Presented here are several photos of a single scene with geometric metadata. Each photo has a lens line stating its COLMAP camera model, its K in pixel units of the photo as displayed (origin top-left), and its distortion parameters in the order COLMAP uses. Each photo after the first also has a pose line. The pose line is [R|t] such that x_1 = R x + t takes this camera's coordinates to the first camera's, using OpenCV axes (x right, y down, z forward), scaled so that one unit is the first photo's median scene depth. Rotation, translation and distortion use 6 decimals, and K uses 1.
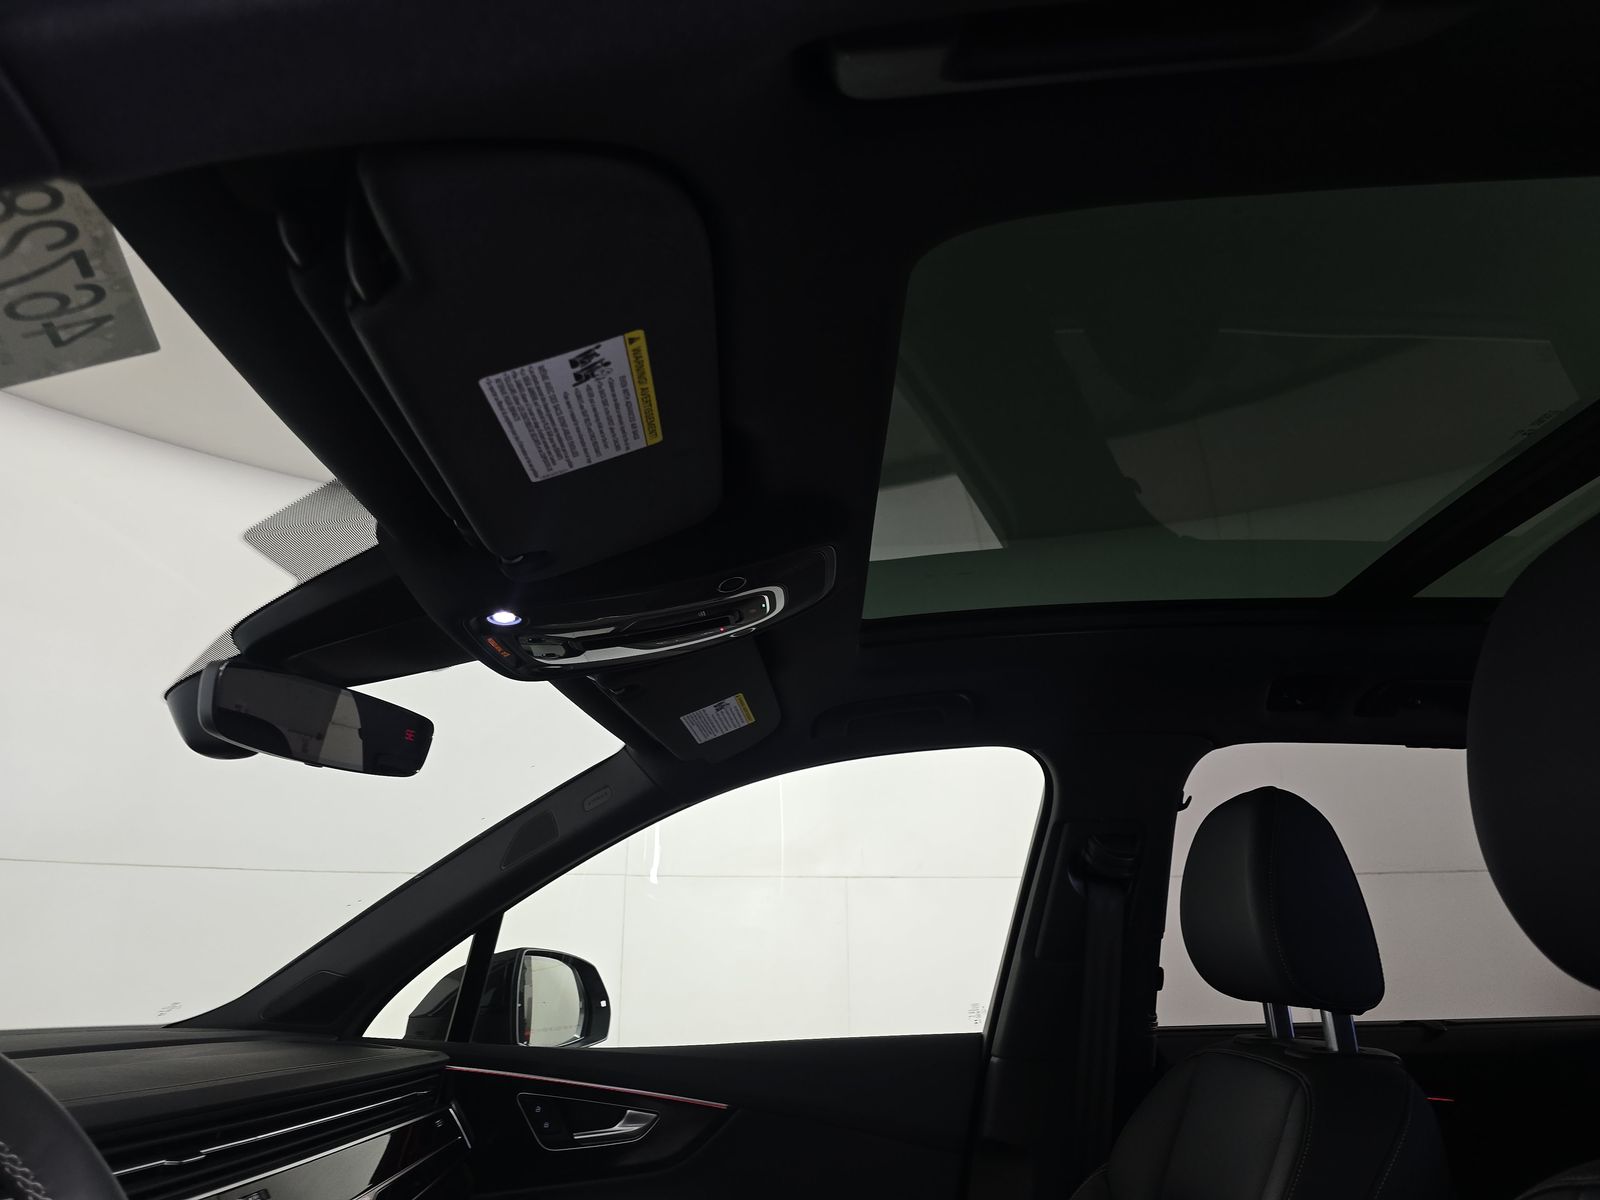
lens RADIAL K [[1093.1, 0, 800.0], [0, 1093.1, 600.0], [0, 0, 1]] dist [0.030267, 0.000103]
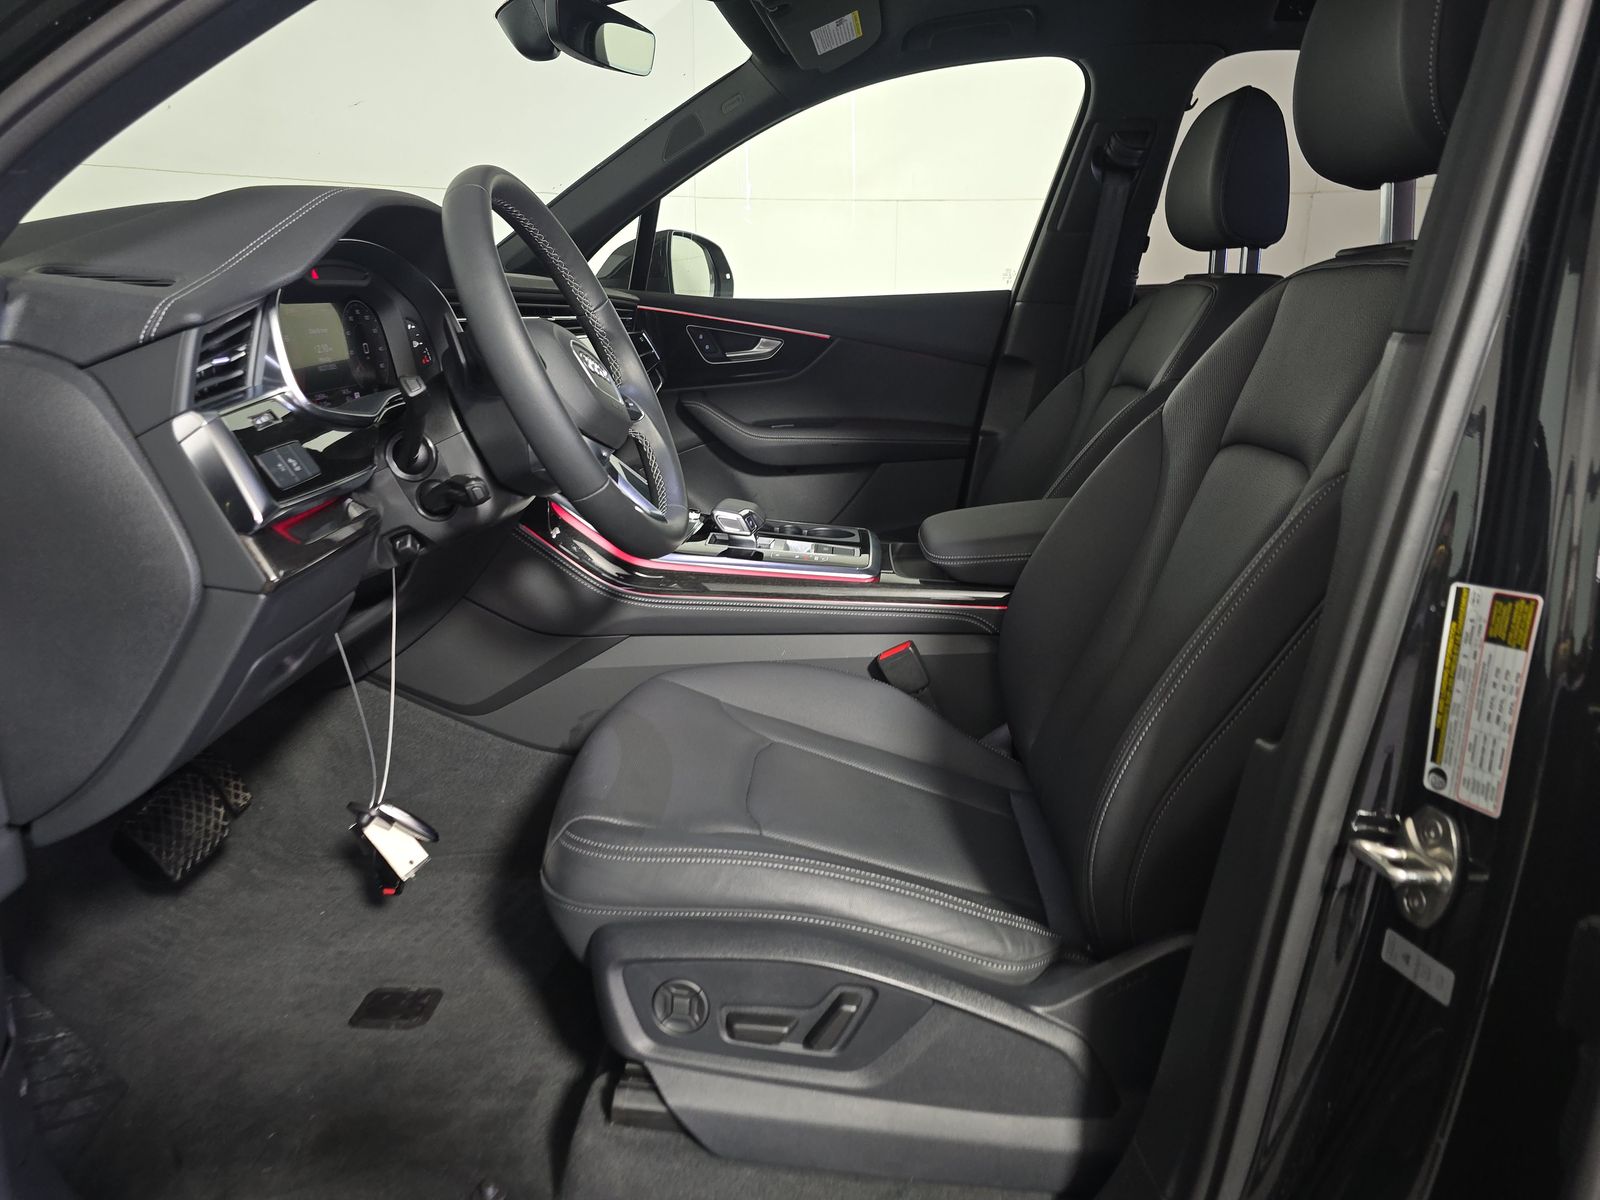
lens RADIAL K [[1029.7, 0, 800.0], [0, 1029.7, 600.0], [0, 0, 1]] dist [0.030828, -0.000945]
pose [[0.999291, 0.016825, -0.033682, -0.055327], [0.005548, 0.819031, 0.573722, -0.040394], [0.037239, -0.573502, 0.818357, -0.332907]]
